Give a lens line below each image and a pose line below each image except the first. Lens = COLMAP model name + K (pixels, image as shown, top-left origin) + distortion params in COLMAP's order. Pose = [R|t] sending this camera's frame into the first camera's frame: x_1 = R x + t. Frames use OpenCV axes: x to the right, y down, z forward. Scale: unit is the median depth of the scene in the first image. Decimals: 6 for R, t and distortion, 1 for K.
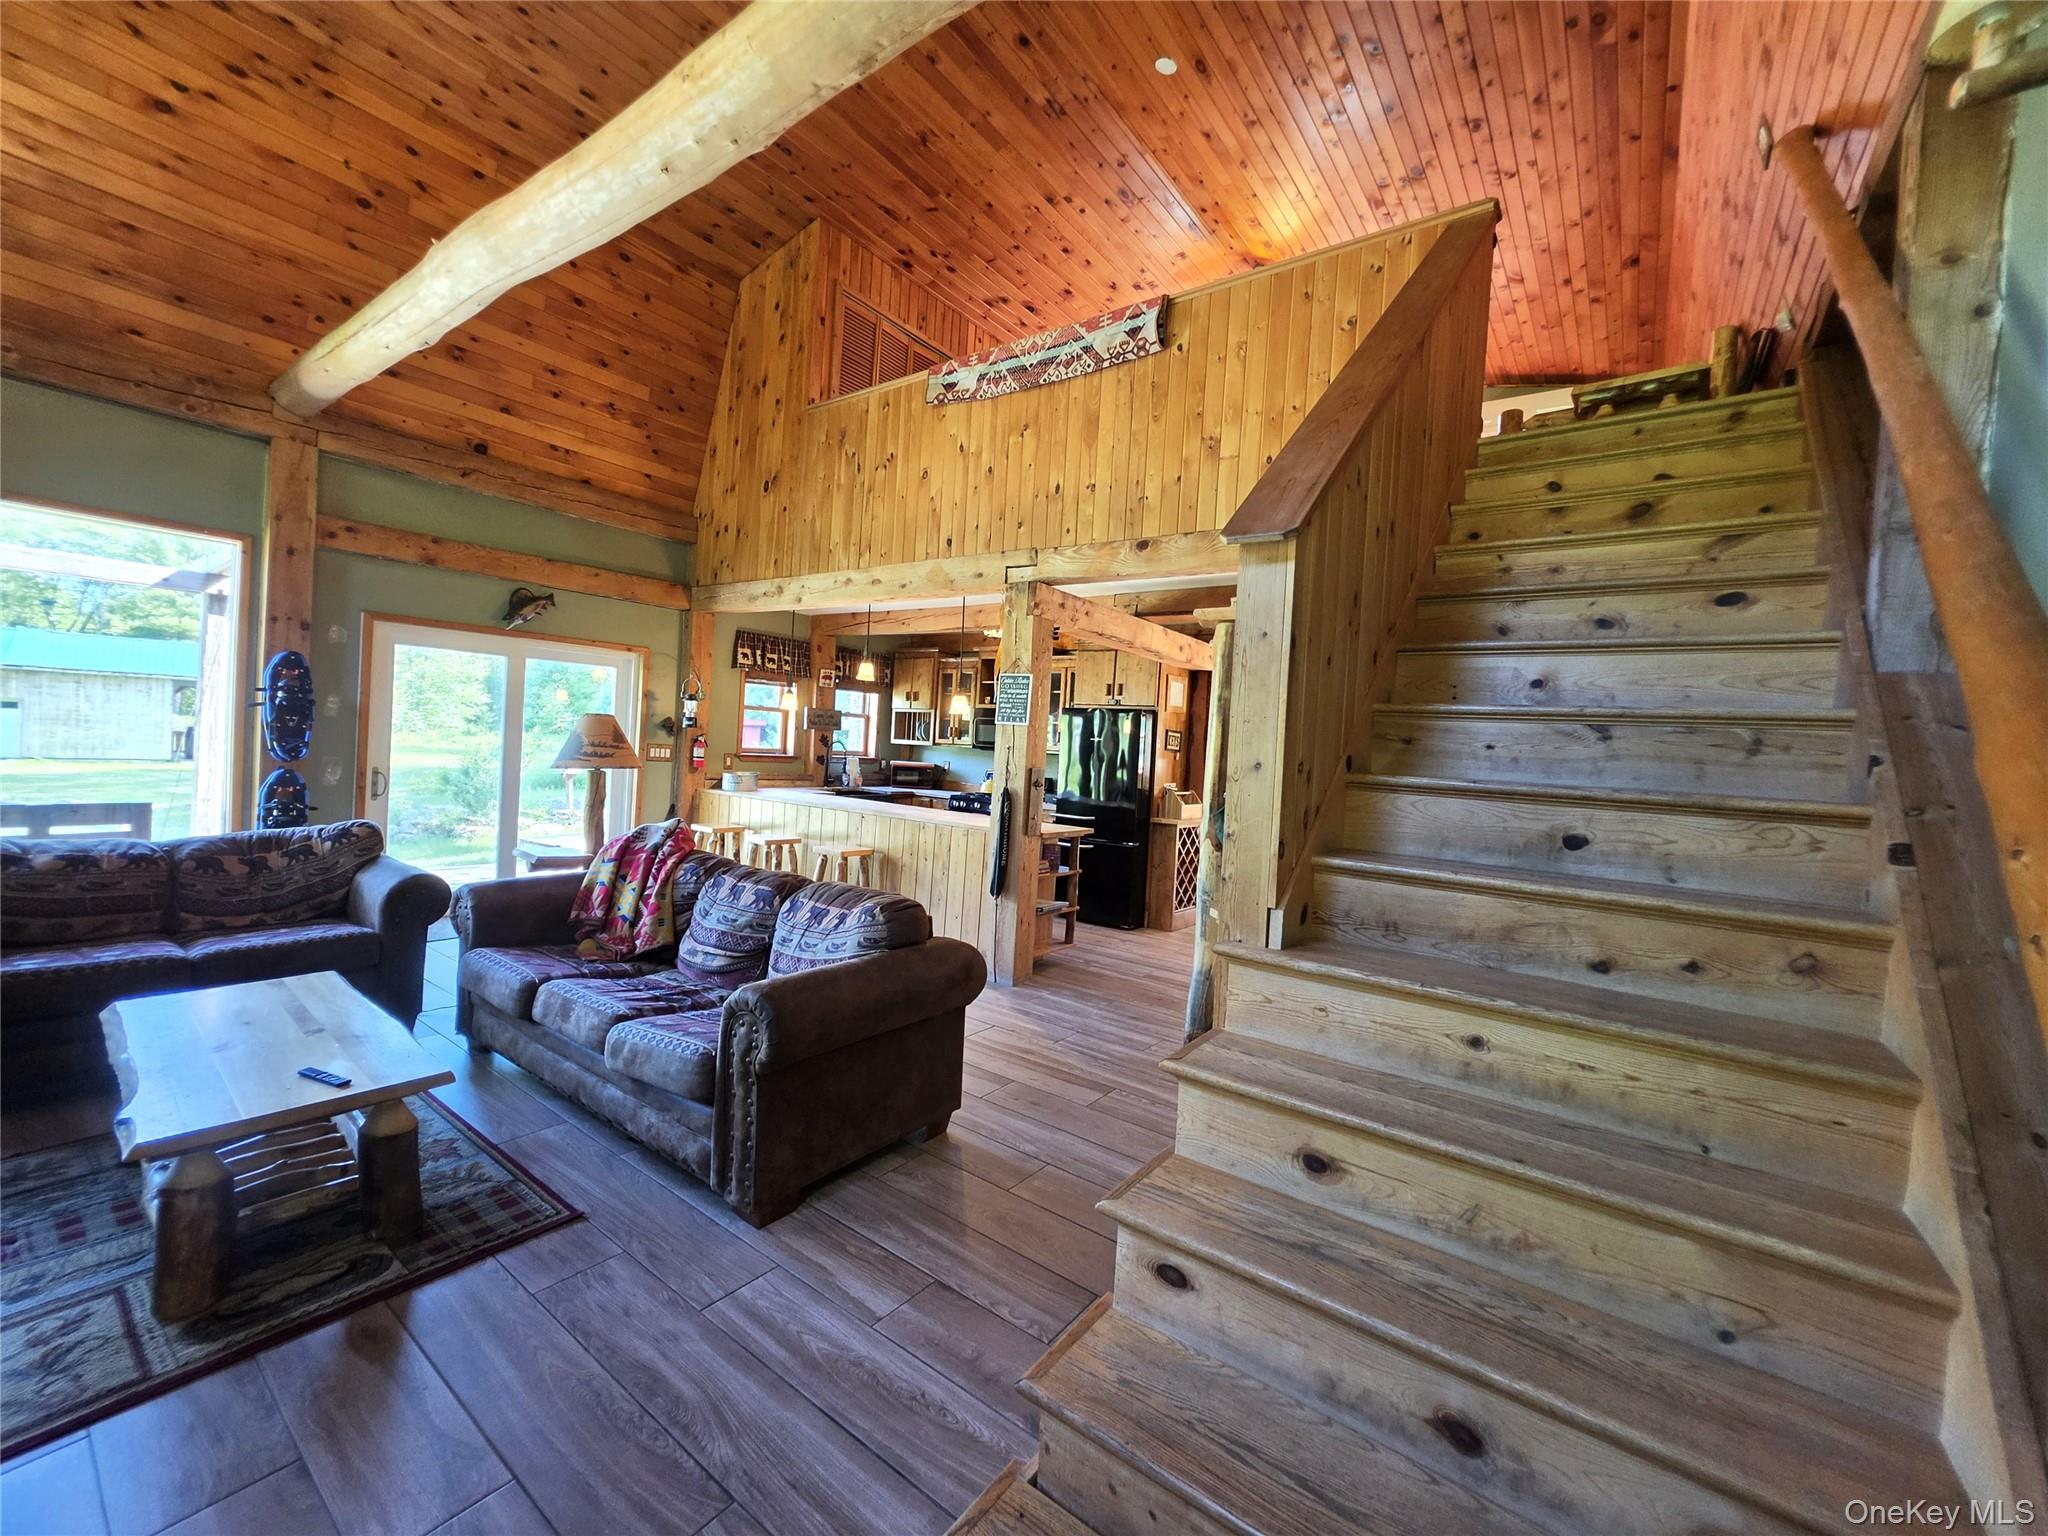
lens RADIAL K [[832.8, 0, 1023.8], [0, 832.8, 760.7], [0, 0, 1]] dist [-0.006483, 0.002968]
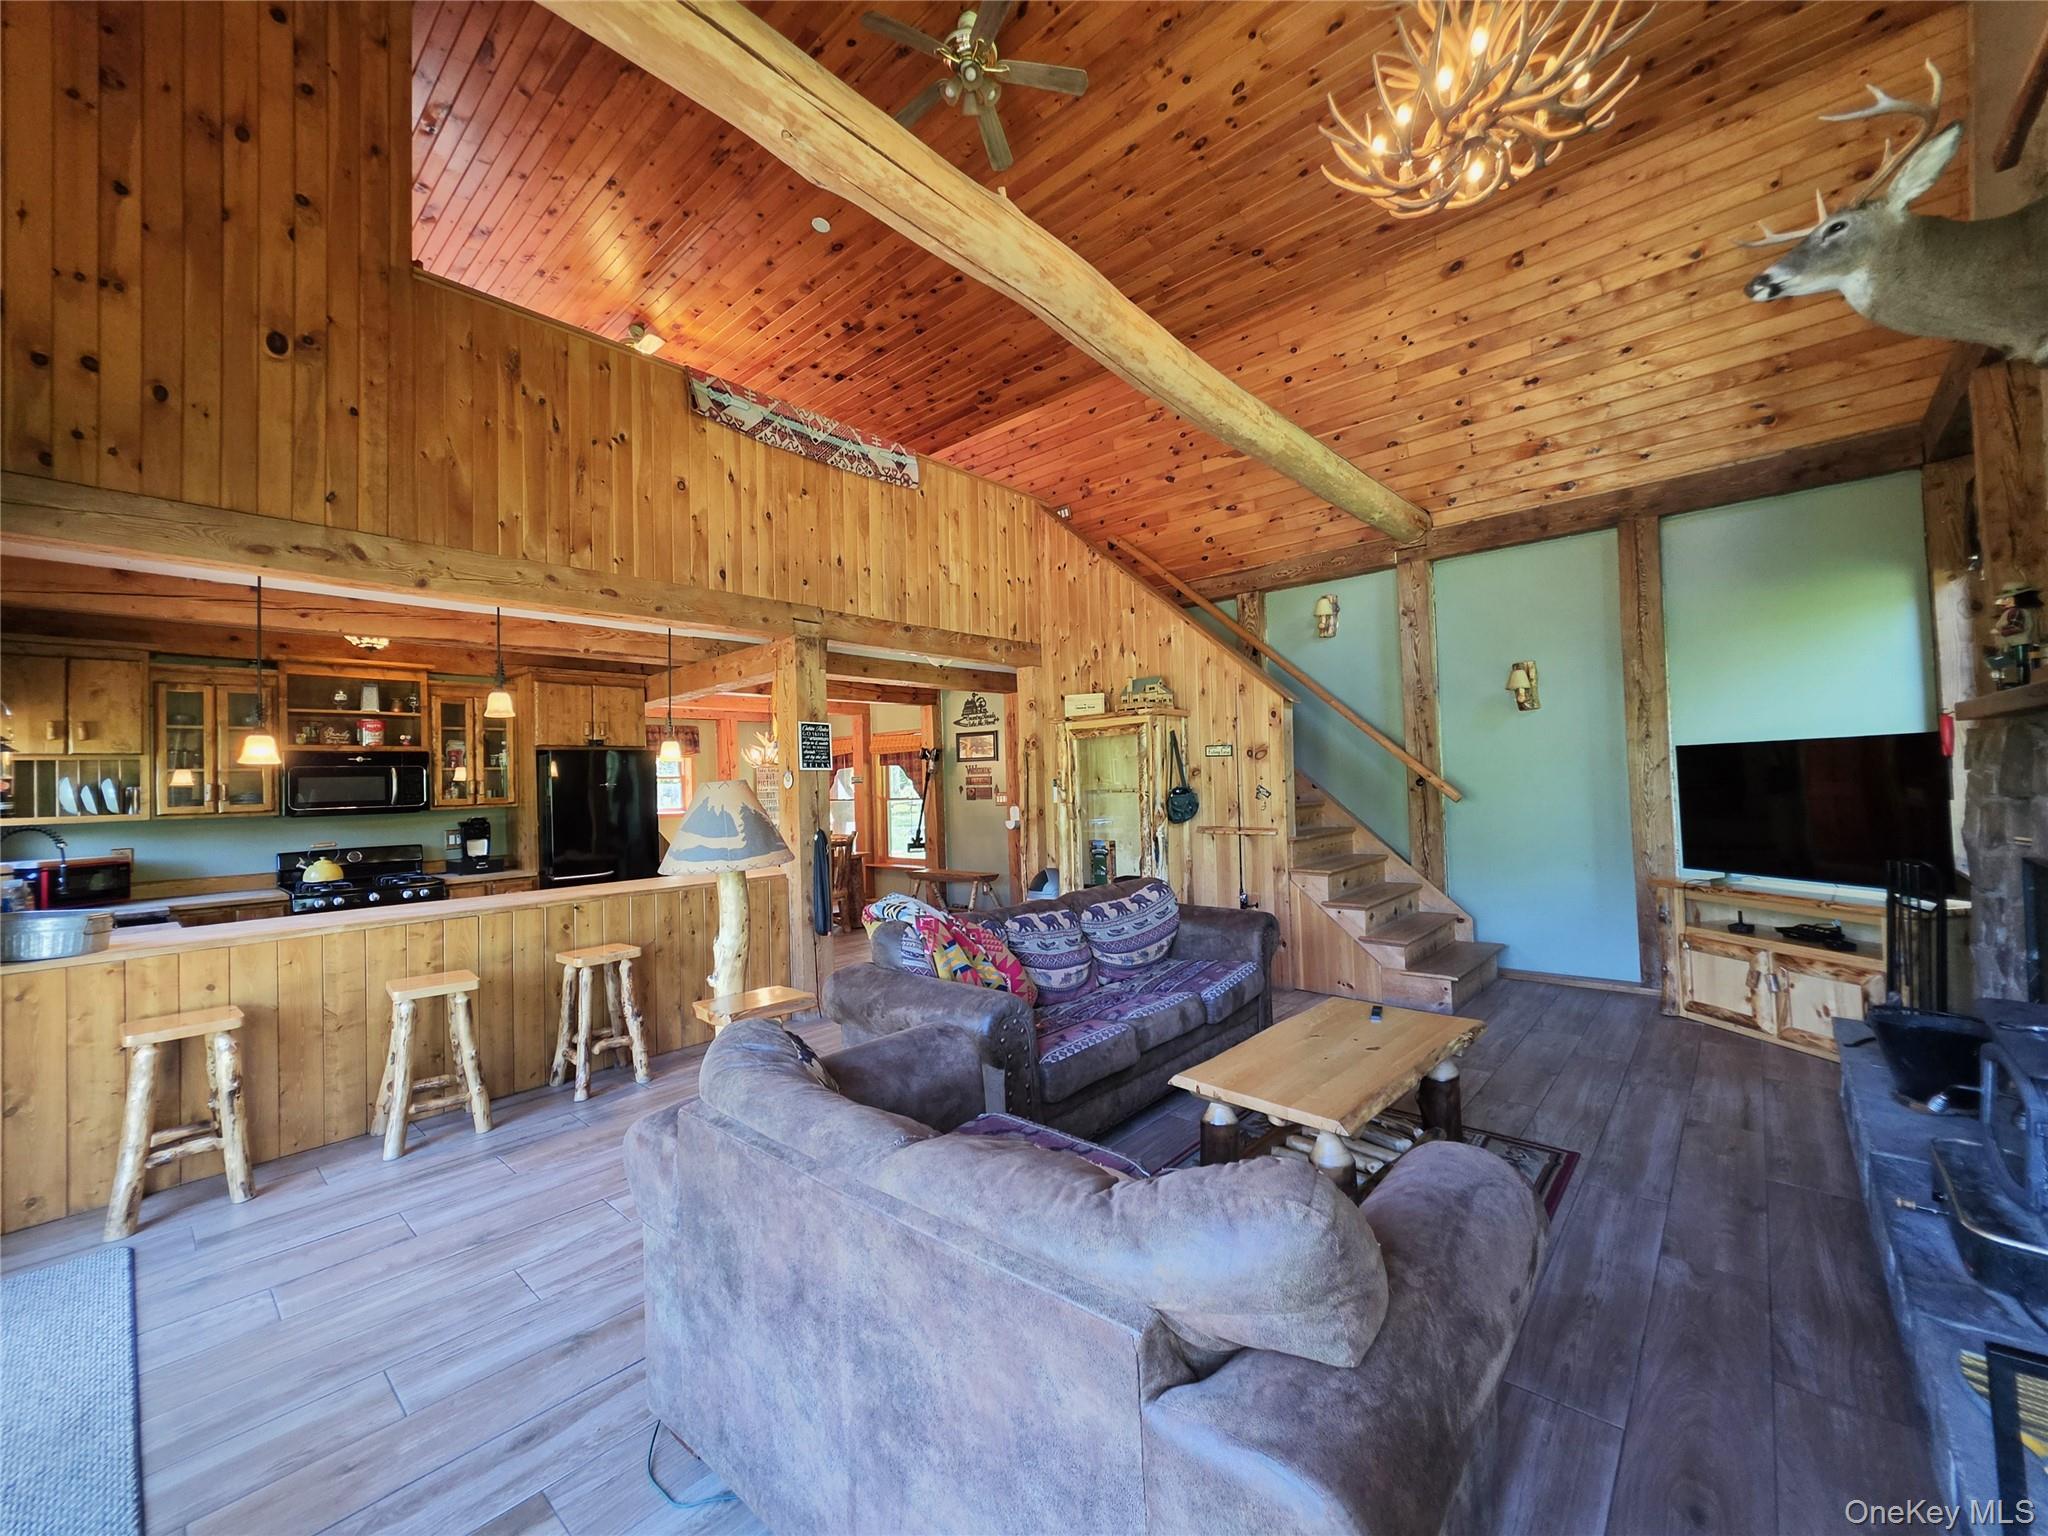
lens RADIAL K [[832.8, 0, 1025.3], [0, 832.8, 764.4], [0, 0, 1]] dist [-0.006483, 0.002968]
pose [[0.083858, -0.032573, 0.995945, -1.118117], [0.055760, 0.998053, 0.027947, -0.070243], [-0.994916, 0.053190, 0.085511, 0.690271]]
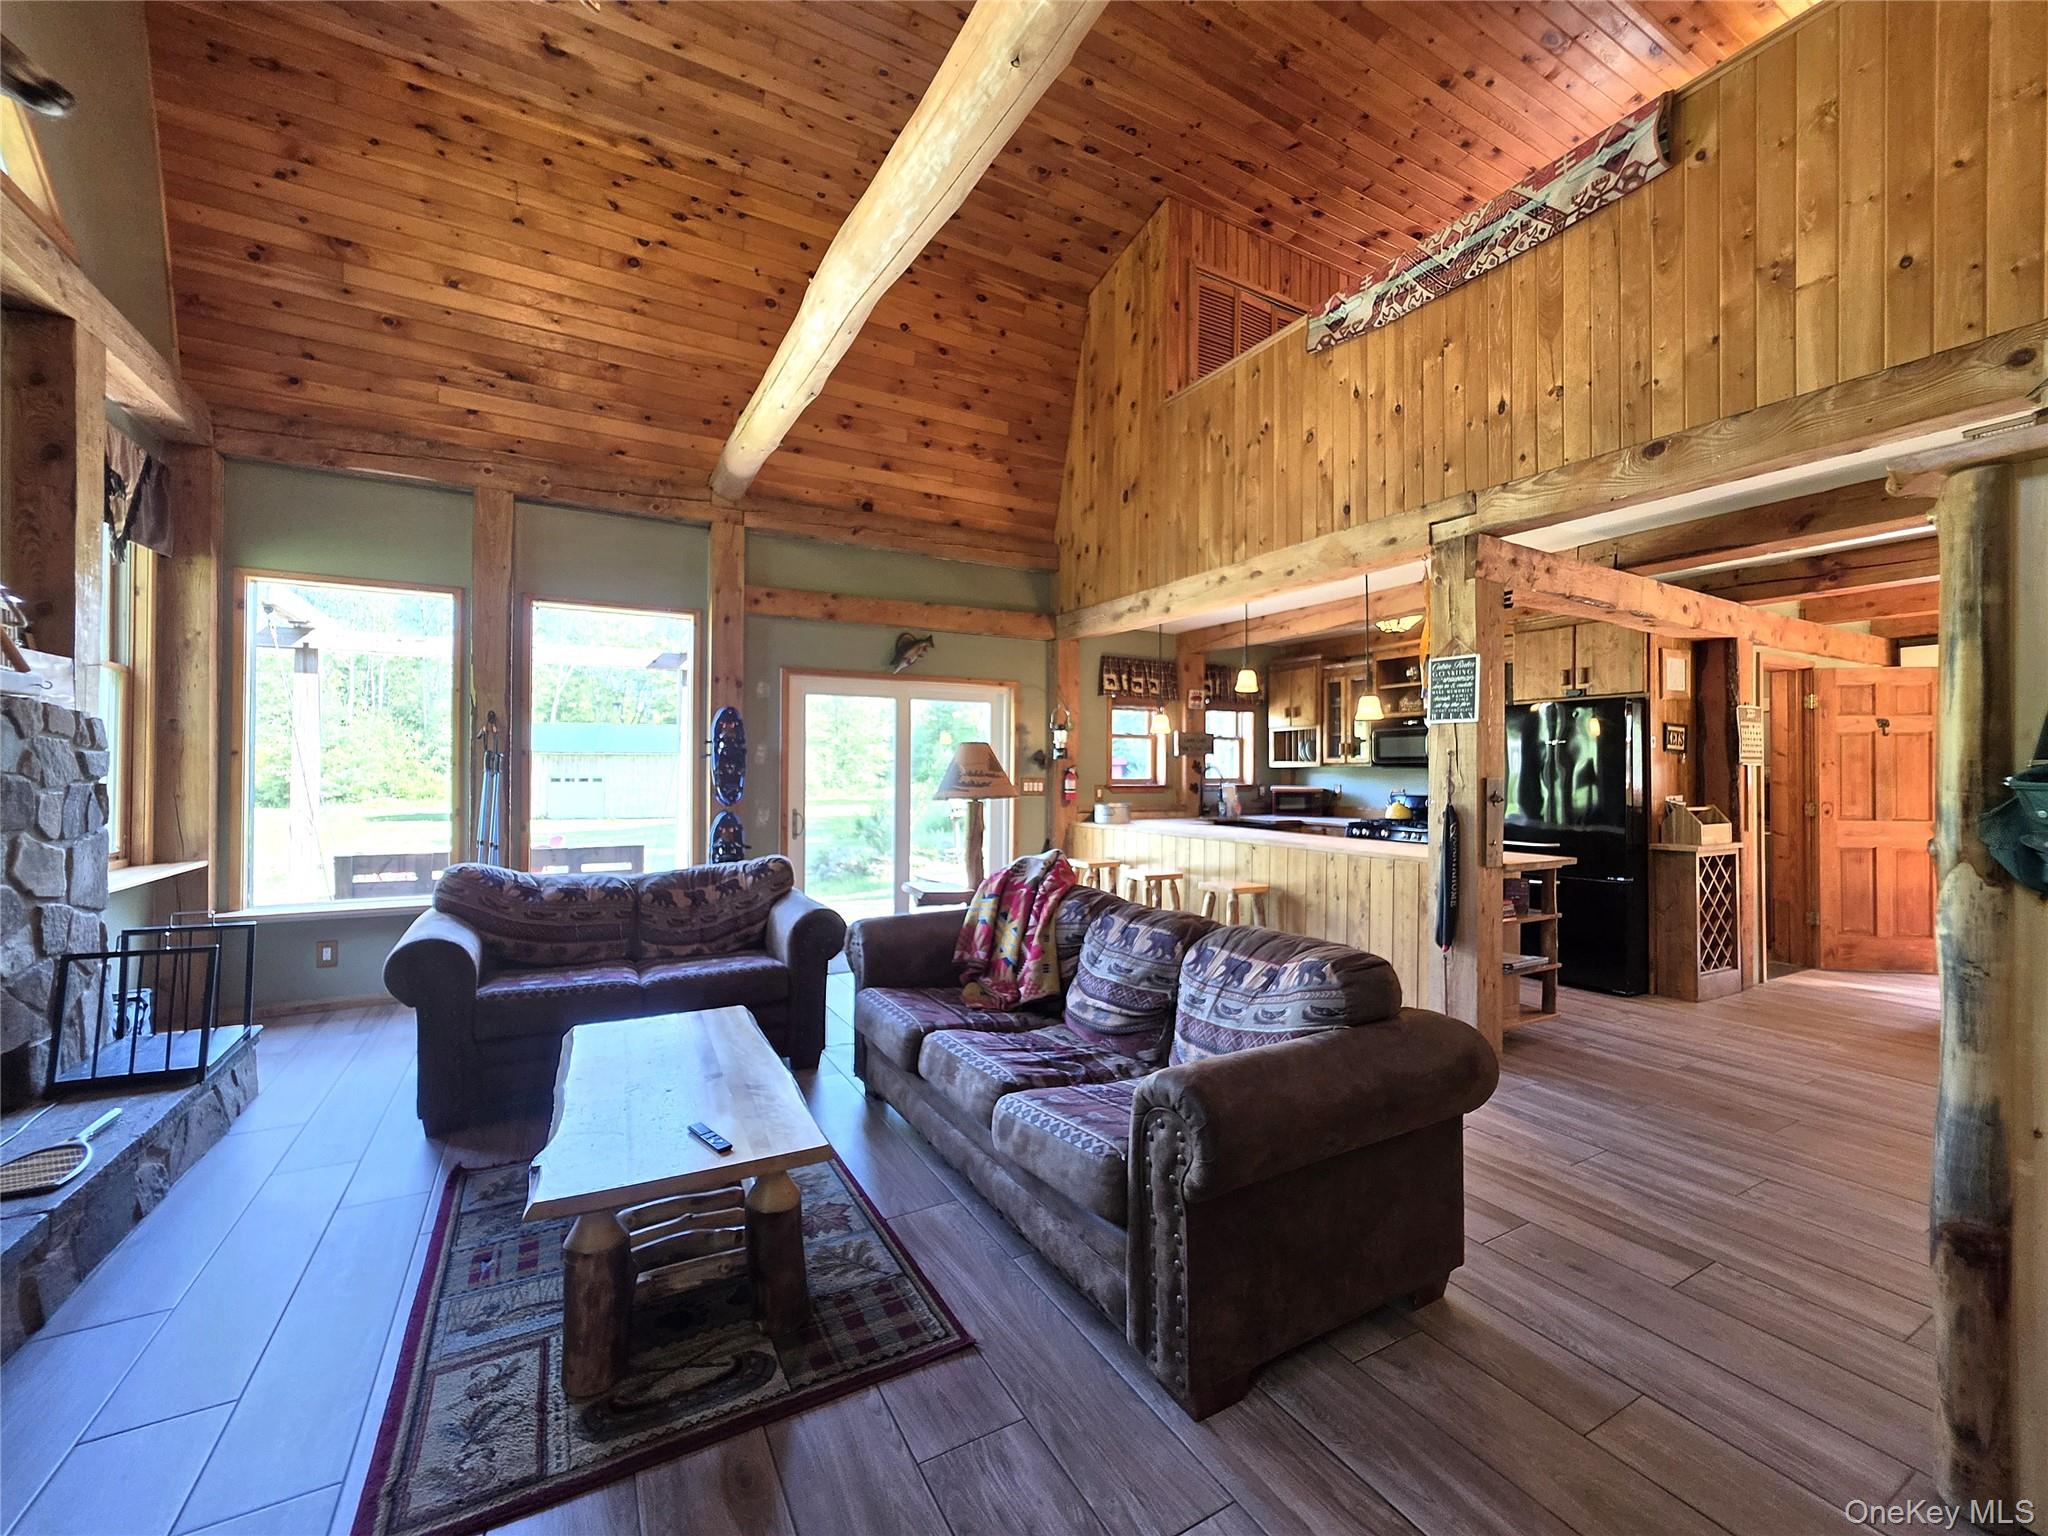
lens RADIAL K [[832.8, 0, 1021.4], [0, 832.8, 763.5], [0, 0, 1]] dist [-0.006483, 0.002968]
pose [[0.910805, -0.057590, -0.408800, -0.069766], [0.040602, 0.997918, -0.050121, 0.018008], [0.410835, 0.029052, 0.911247, 0.145593]]
